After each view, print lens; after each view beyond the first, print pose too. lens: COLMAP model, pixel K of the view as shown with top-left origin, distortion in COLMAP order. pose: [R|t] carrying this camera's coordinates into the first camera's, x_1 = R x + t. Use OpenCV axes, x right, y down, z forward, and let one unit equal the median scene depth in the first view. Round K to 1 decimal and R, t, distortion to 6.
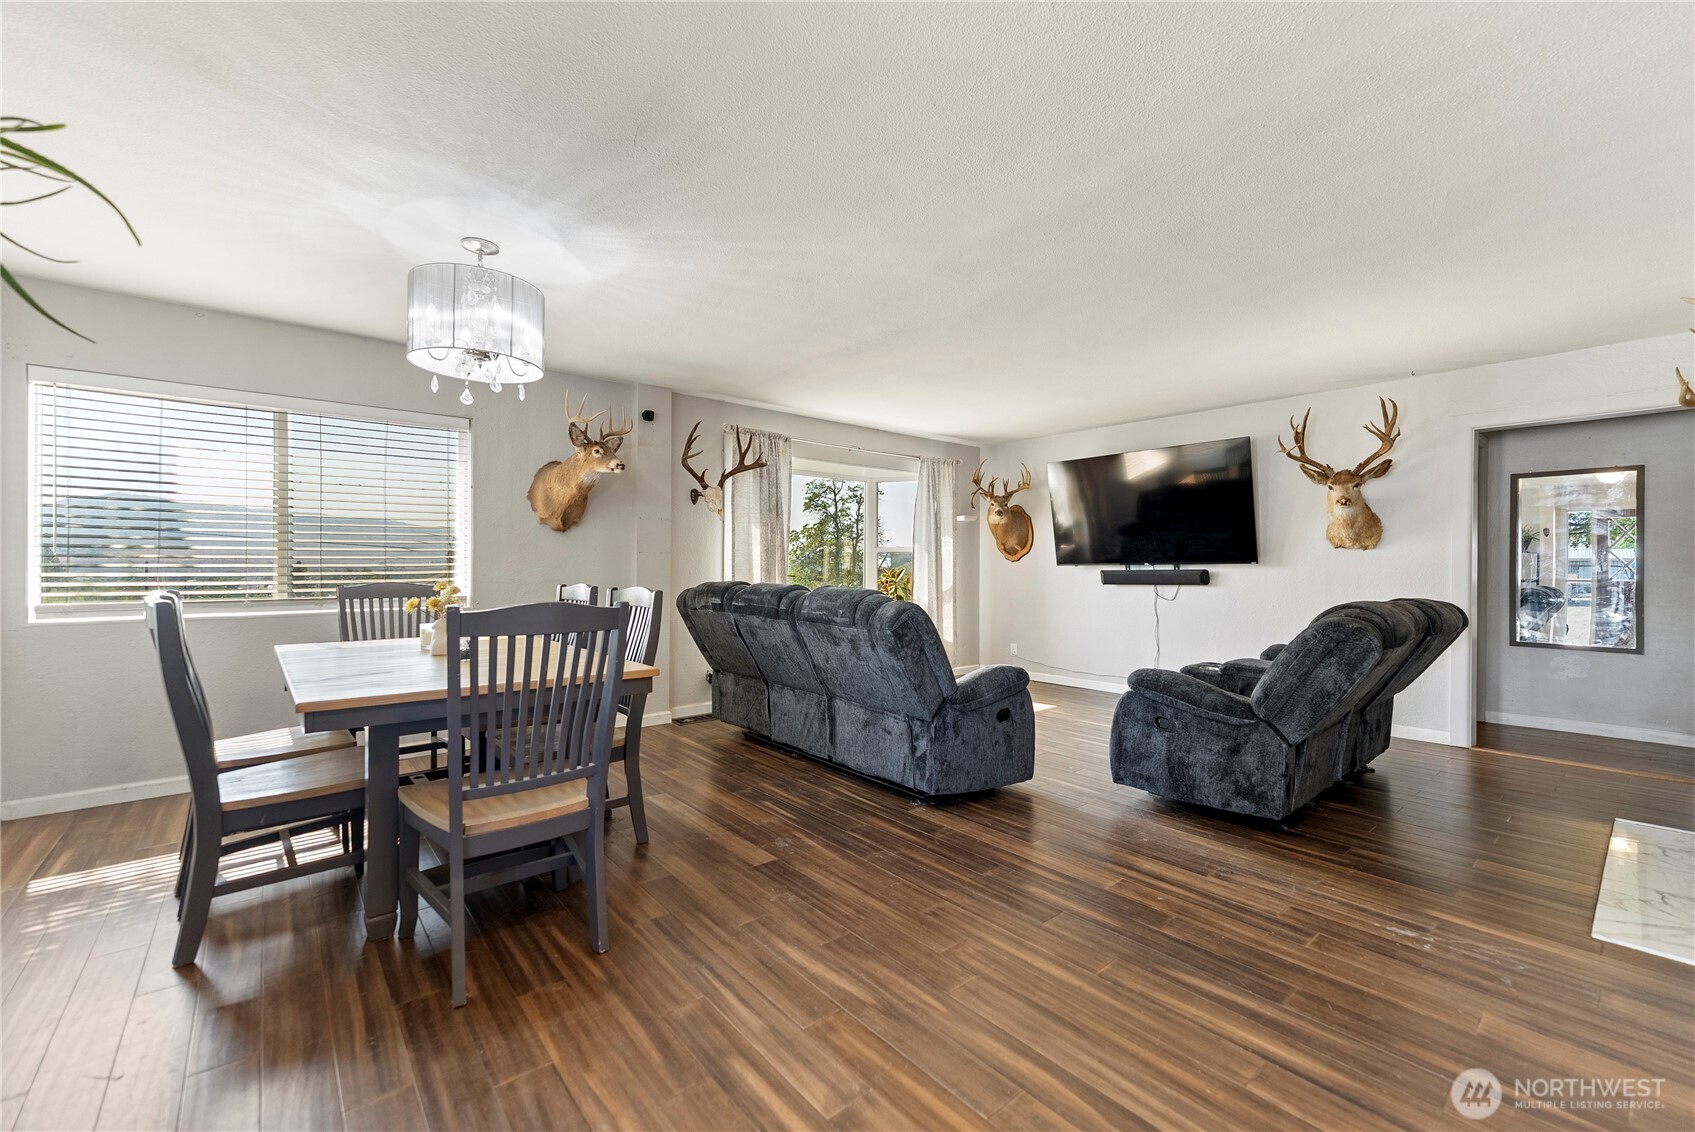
lens RADIAL K [[679.2, 0, 847.5], [0, 679.2, 566.0], [0, 0, 1]] dist [0.001708, 0.000232]
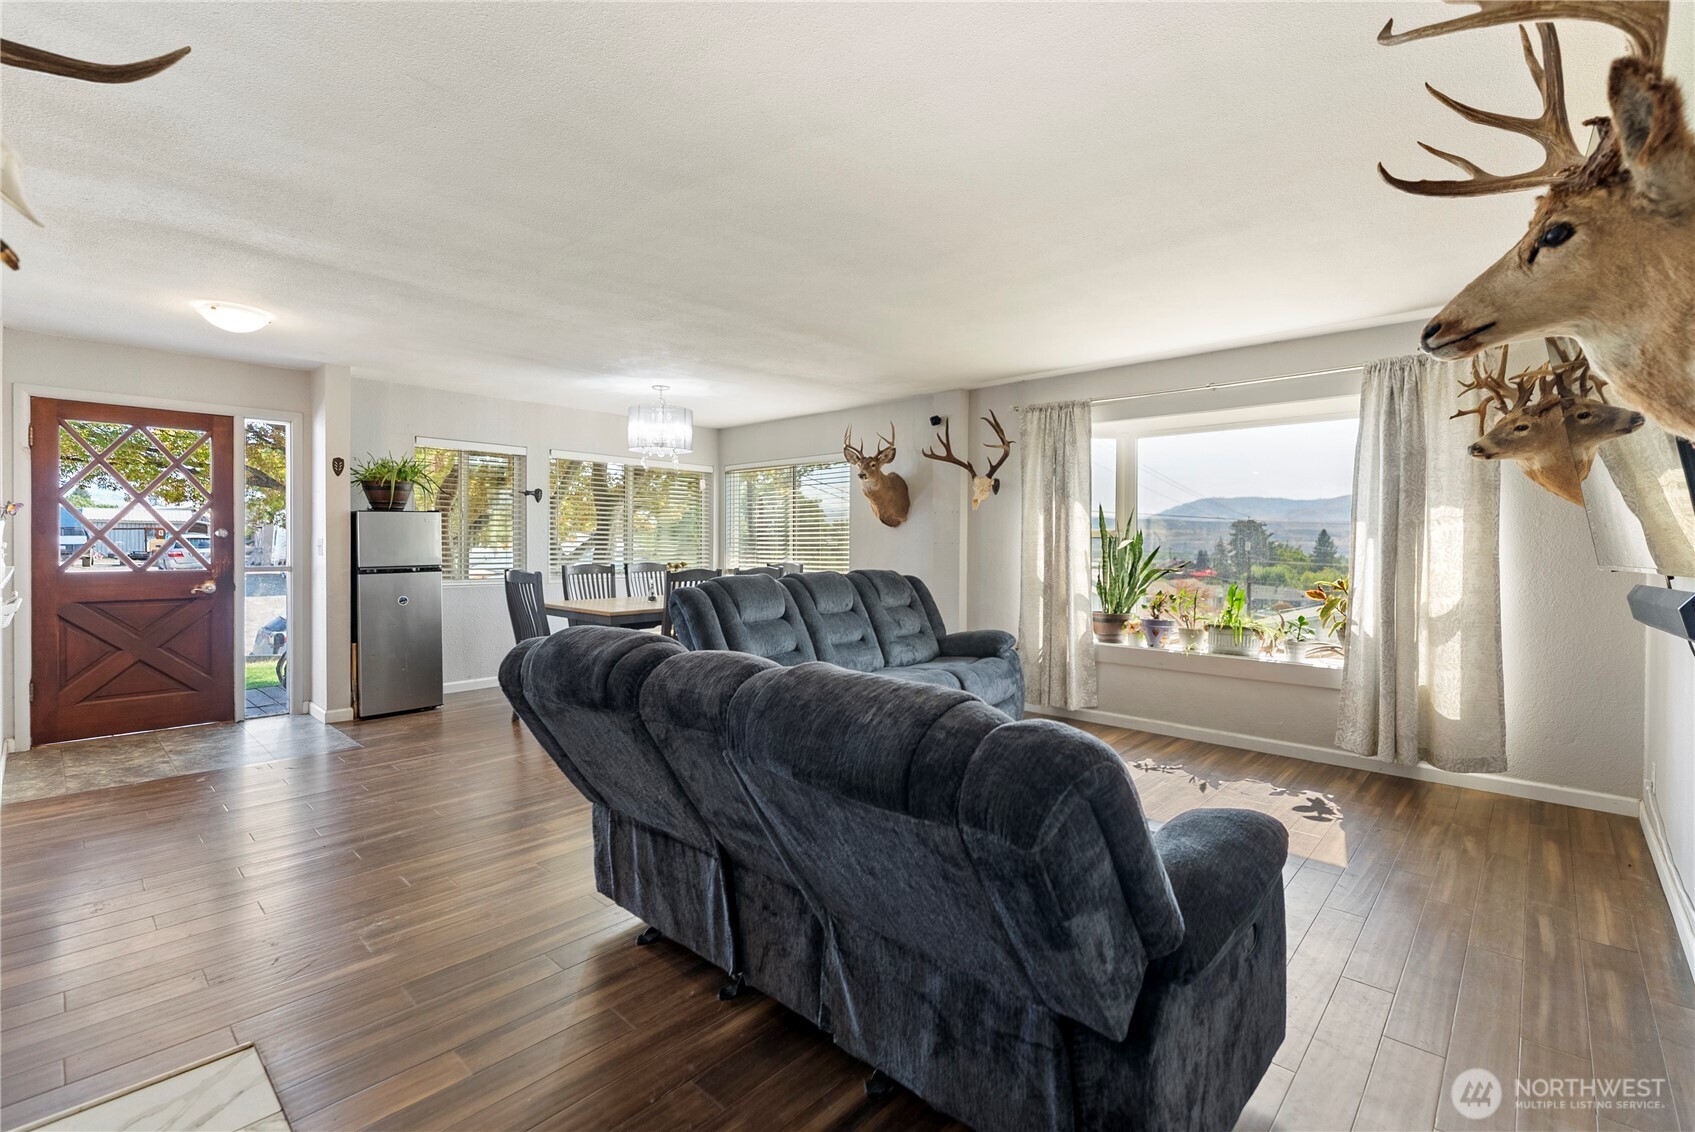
lens RADIAL K [[753.4, 0, 847.5], [0, 753.4, 566.0], [0, 0, 1]] dist [-0.000016, -0.000028]
pose [[0.121369, 0.034810, -0.991997, 0.837382], [-0.000994, 0.999389, 0.034948, -0.024944], [0.992607, -0.003256, 0.121330, 0.648840]]
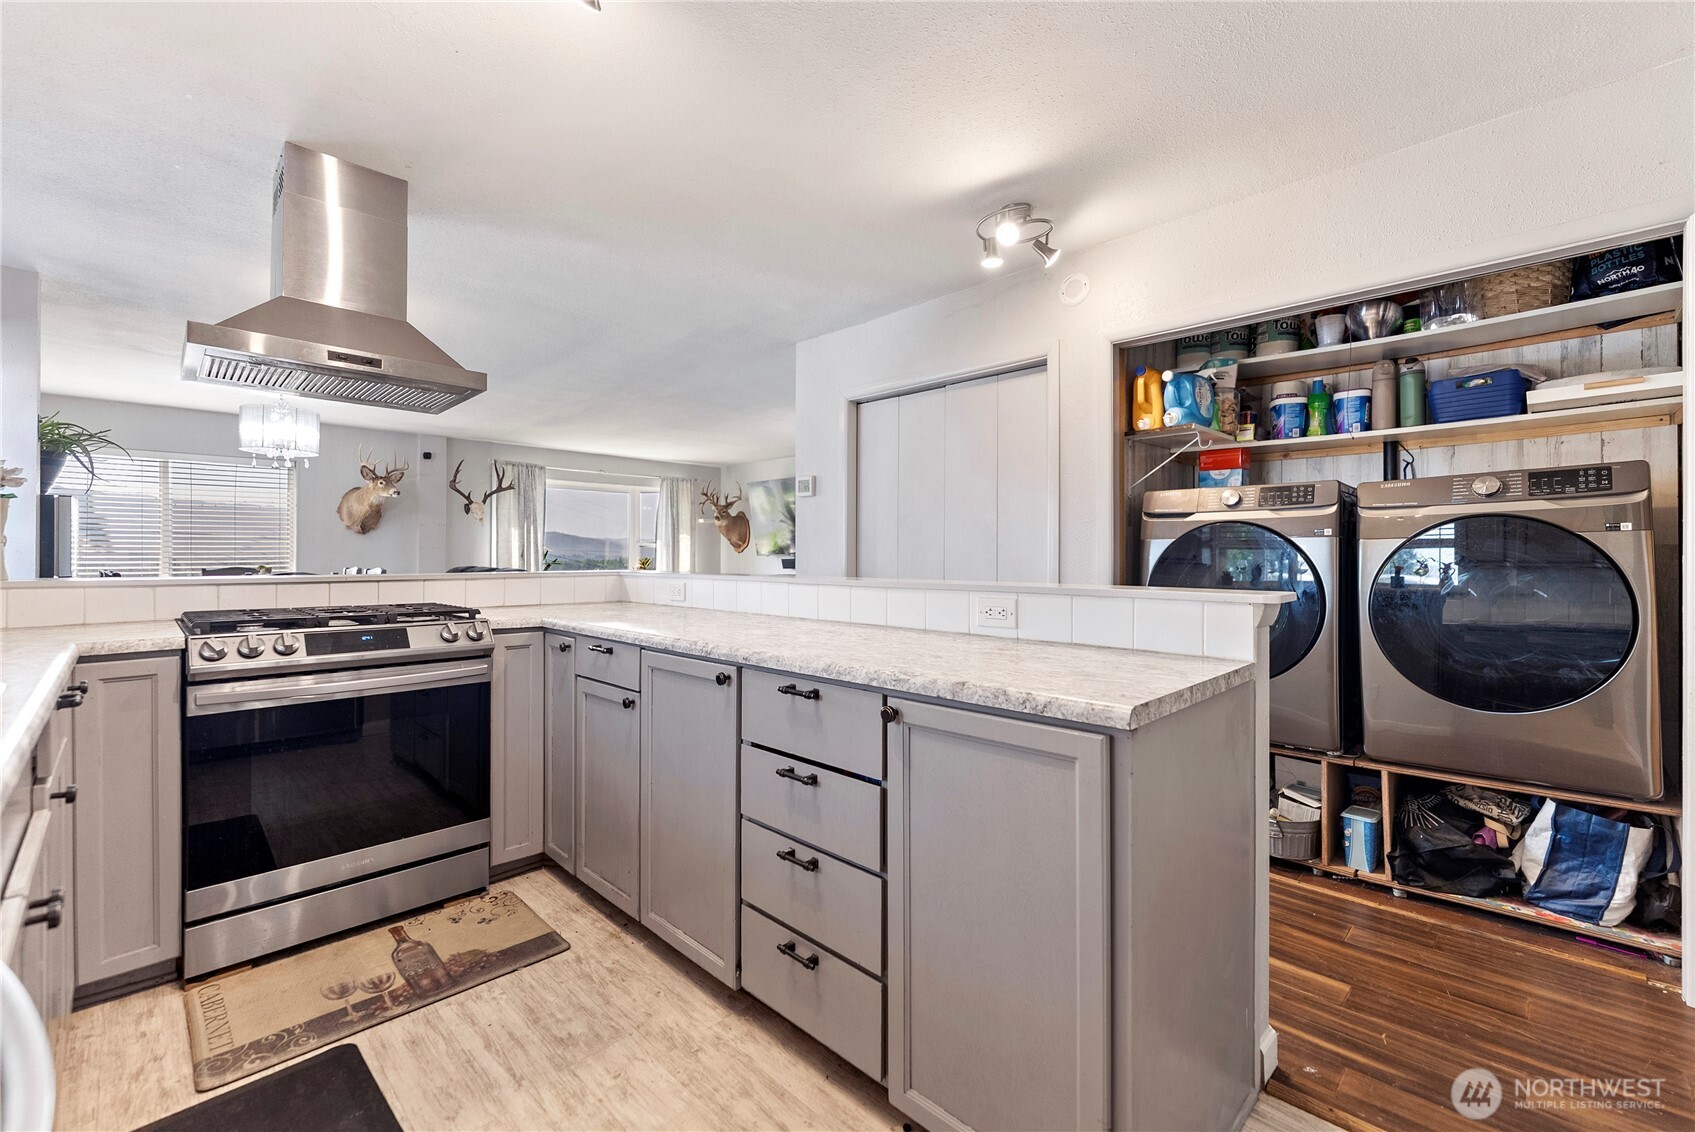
lens RADIAL K [[714.1, 0, 847.5], [0, 714.1, 566.0], [0, 0, 1]] dist [-0.001272, -0.000087]
pose [[0.996479, -0.003025, 0.083794, 0.452196], [0.002047, 0.999929, 0.011755, 0.003891], [-0.083823, -0.011542, 0.996414, -0.585324]]
